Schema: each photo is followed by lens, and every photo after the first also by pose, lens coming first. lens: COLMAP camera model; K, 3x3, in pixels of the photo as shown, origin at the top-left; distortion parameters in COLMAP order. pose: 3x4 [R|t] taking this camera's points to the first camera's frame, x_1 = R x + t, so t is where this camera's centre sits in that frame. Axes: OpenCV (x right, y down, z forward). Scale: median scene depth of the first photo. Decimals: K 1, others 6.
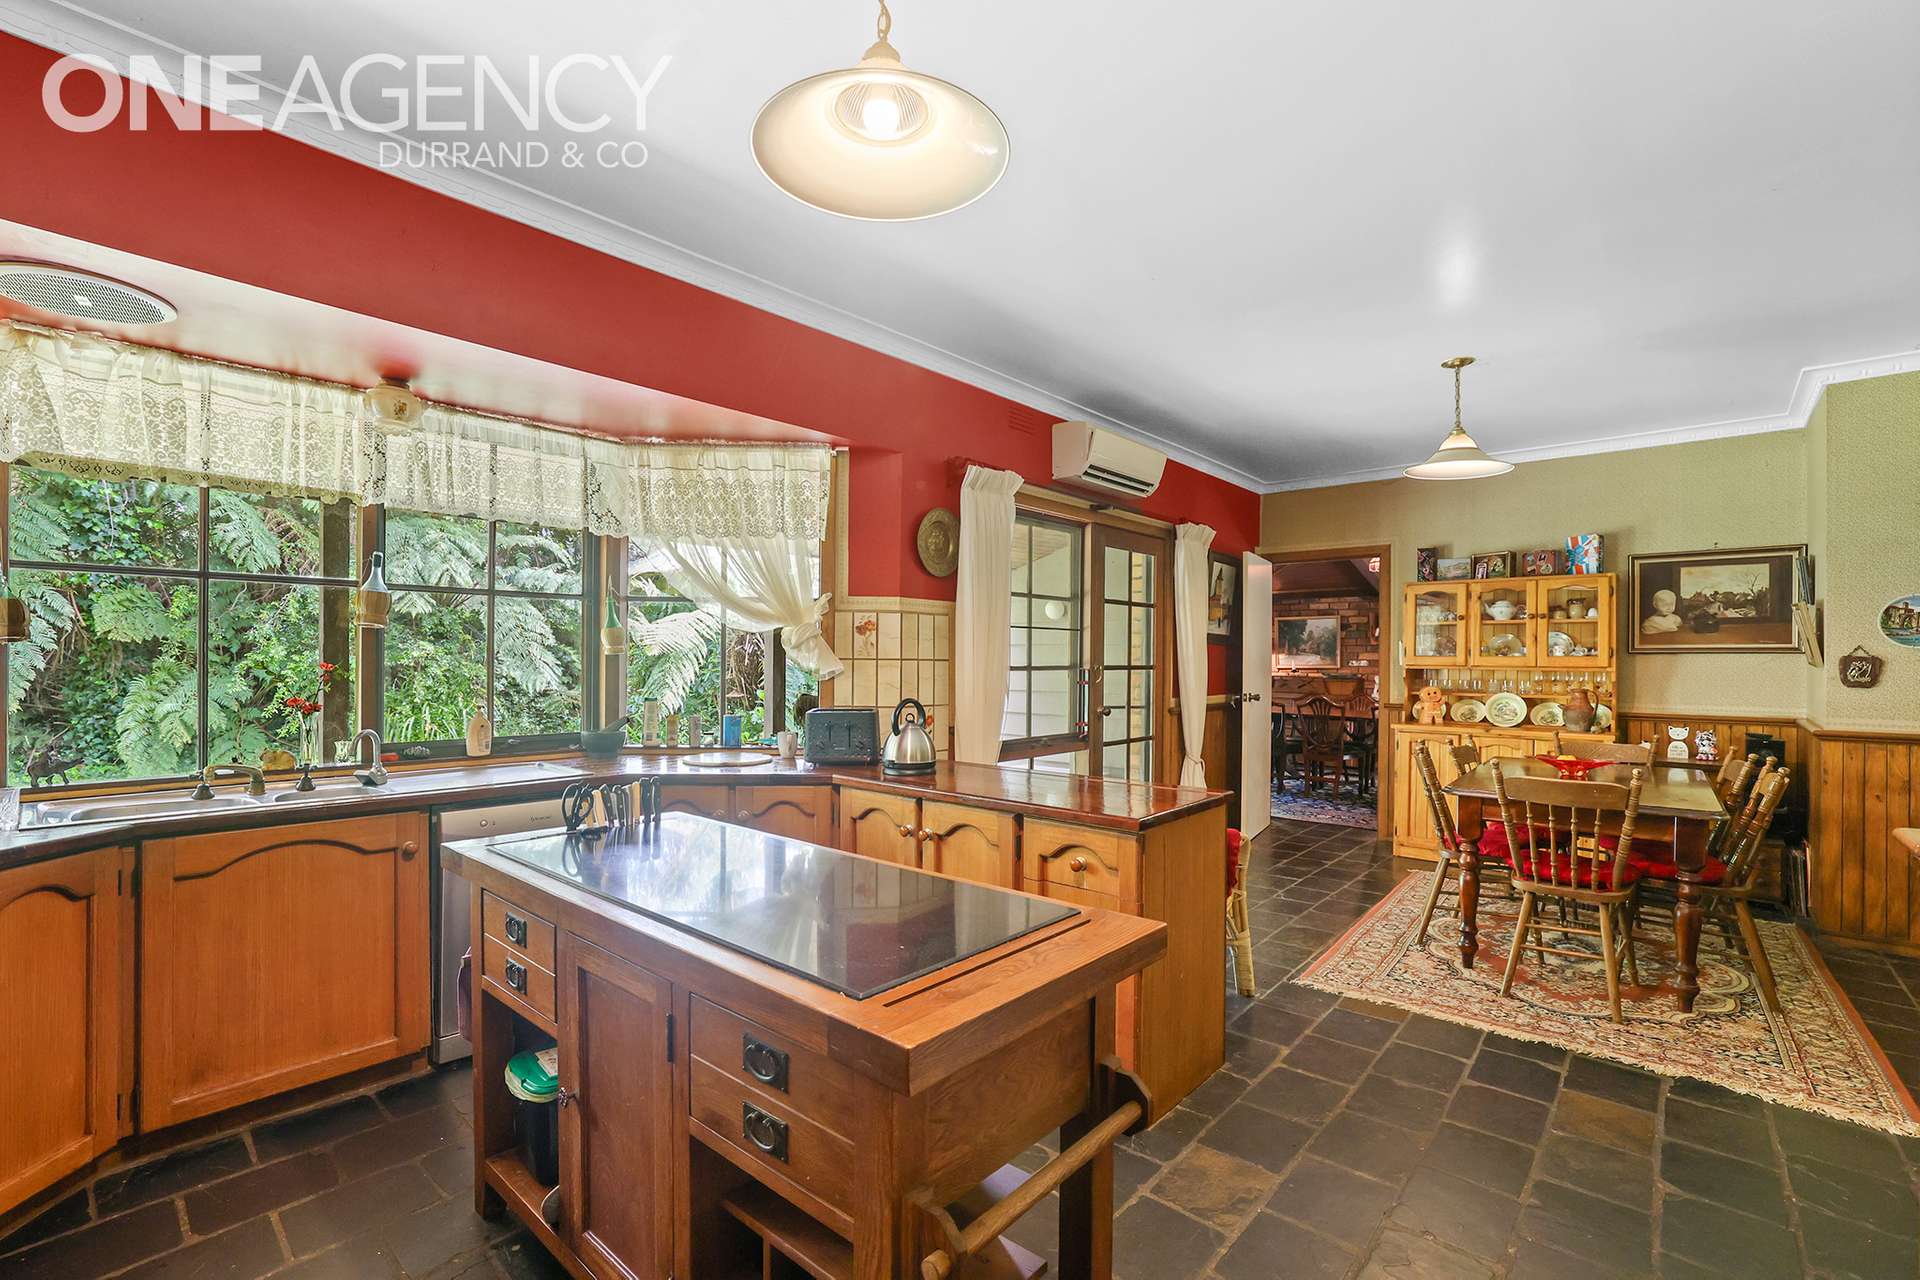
lens RADIAL K [[841.7, 0, 948.9], [0, 841.7, 648.4], [0, 0, 1]] dist [-0.033301, 0.007507]
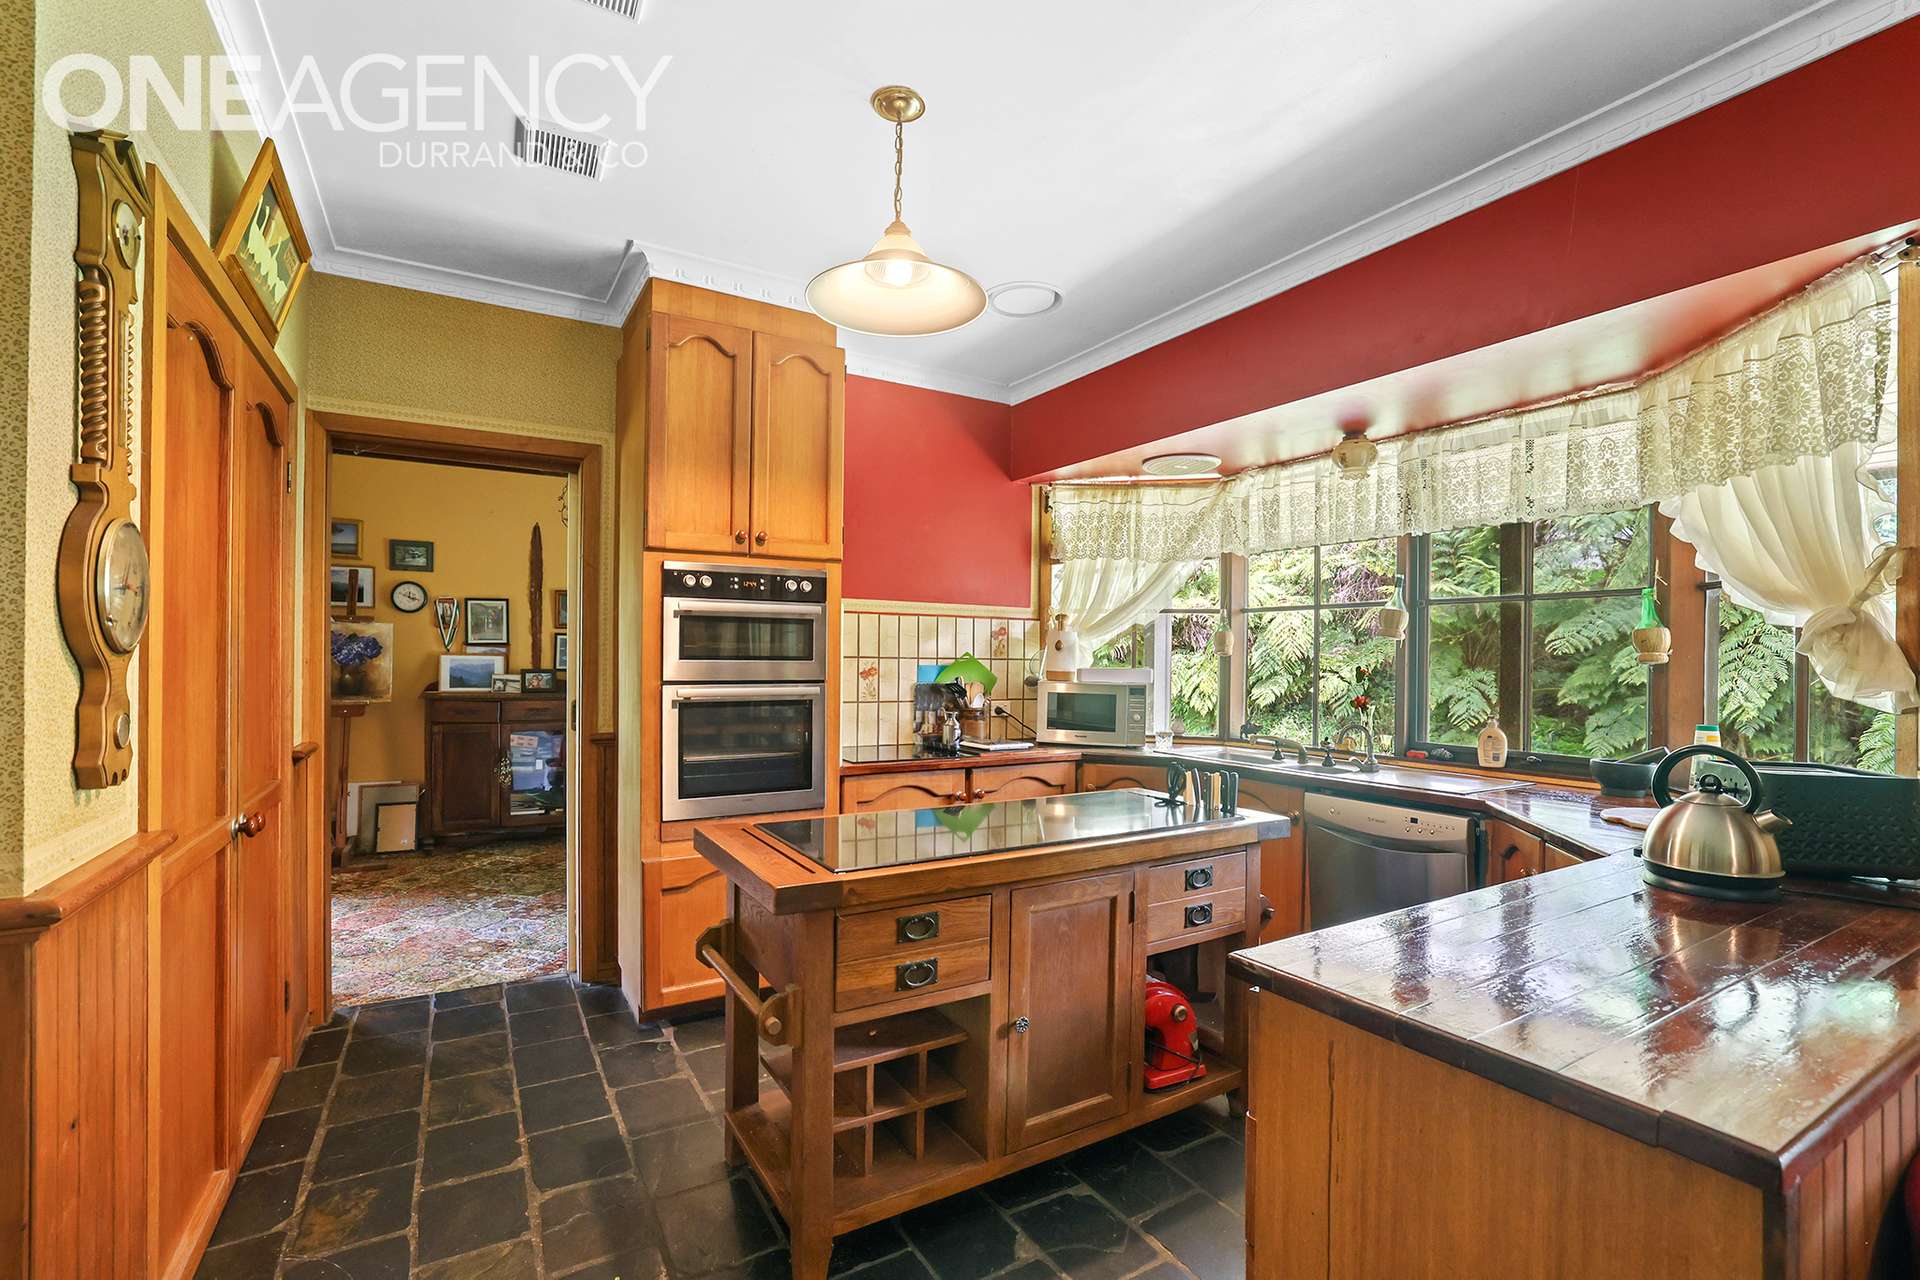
lens RADIAL K [[841.7, 0, 948.9], [0, 841.7, 653.5], [0, 0, 1]] dist [-0.033301, 0.007507]
pose [[-0.300588, -0.006983, -0.953729, 0.562886], [-0.005897, 0.999968, -0.005463, 0.004161], [0.953736, 0.003982, -0.300619, 0.693449]]
